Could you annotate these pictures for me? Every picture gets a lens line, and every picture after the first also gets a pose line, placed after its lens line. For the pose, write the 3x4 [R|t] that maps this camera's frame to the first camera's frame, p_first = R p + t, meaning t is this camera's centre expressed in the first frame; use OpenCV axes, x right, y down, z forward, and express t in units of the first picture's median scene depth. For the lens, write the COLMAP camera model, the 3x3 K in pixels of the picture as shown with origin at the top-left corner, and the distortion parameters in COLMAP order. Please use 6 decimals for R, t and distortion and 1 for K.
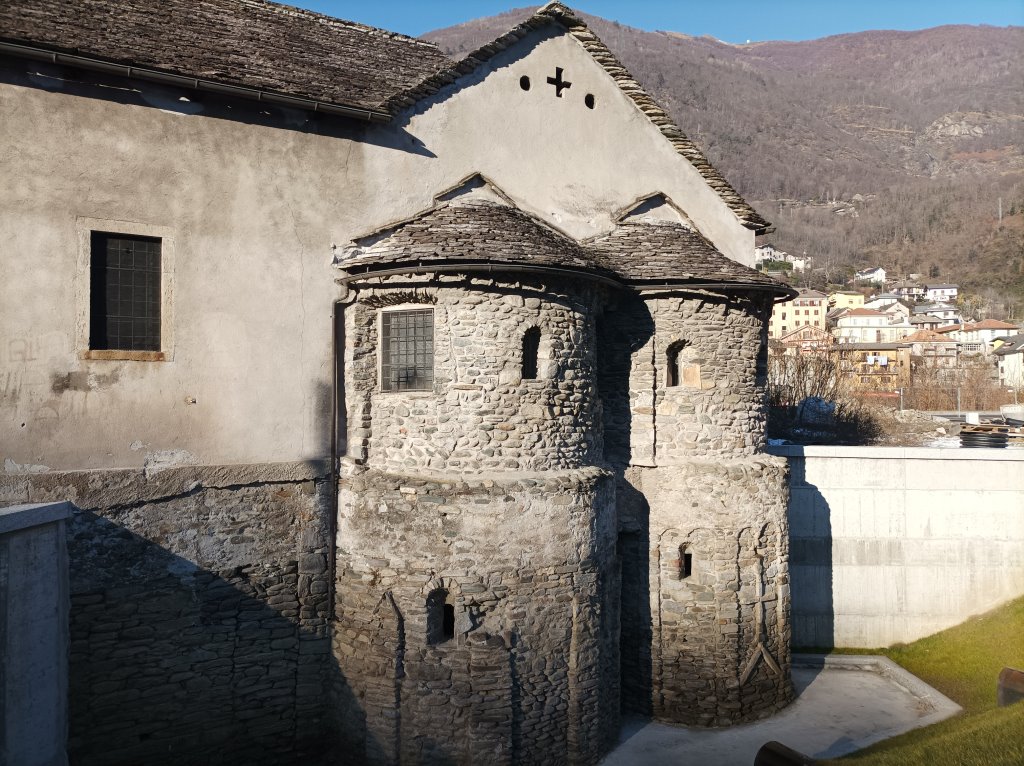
lens RADIAL K [[756.3, 0, 514.8], [0, 756.3, 387.4], [0, 0, 1]] dist [0.044310, -0.031205]
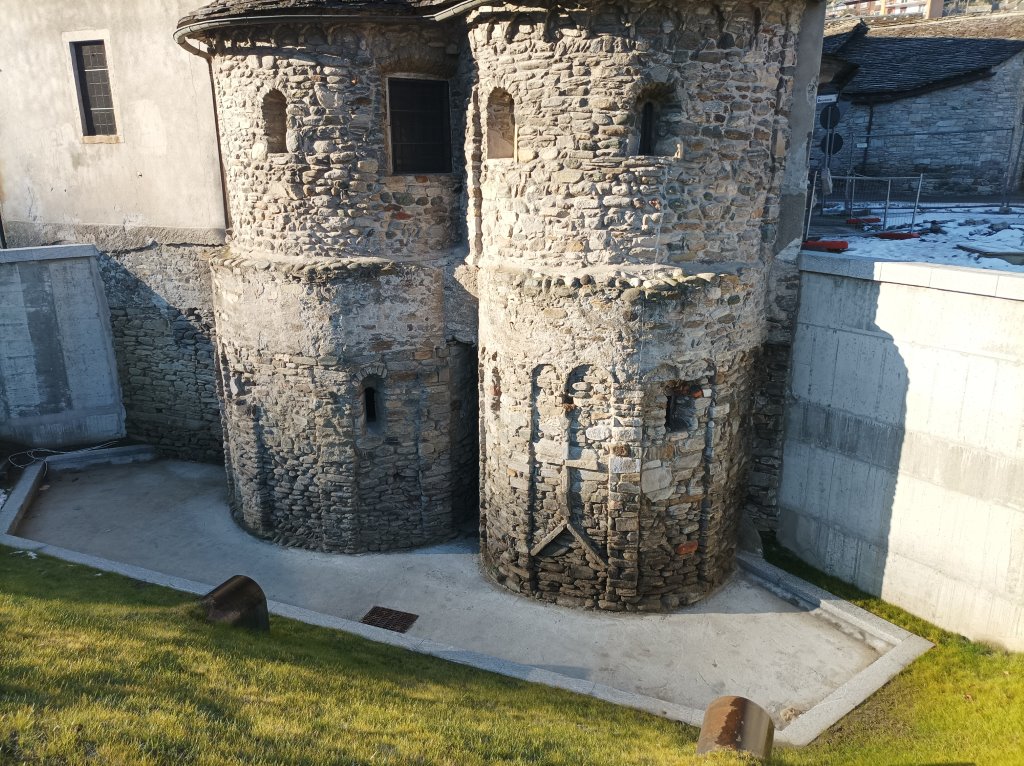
lens RADIAL K [[758.4, 0, 512.8], [0, 758.4, 384.6], [0, 0, 1]] dist [0.033630, -0.016853]
pose [[0.606627, 0.218121, -0.764478, 0.952856], [0.016501, 0.957962, 0.286419, -0.002158], [0.794816, -0.186364, 0.577526, 0.638616]]
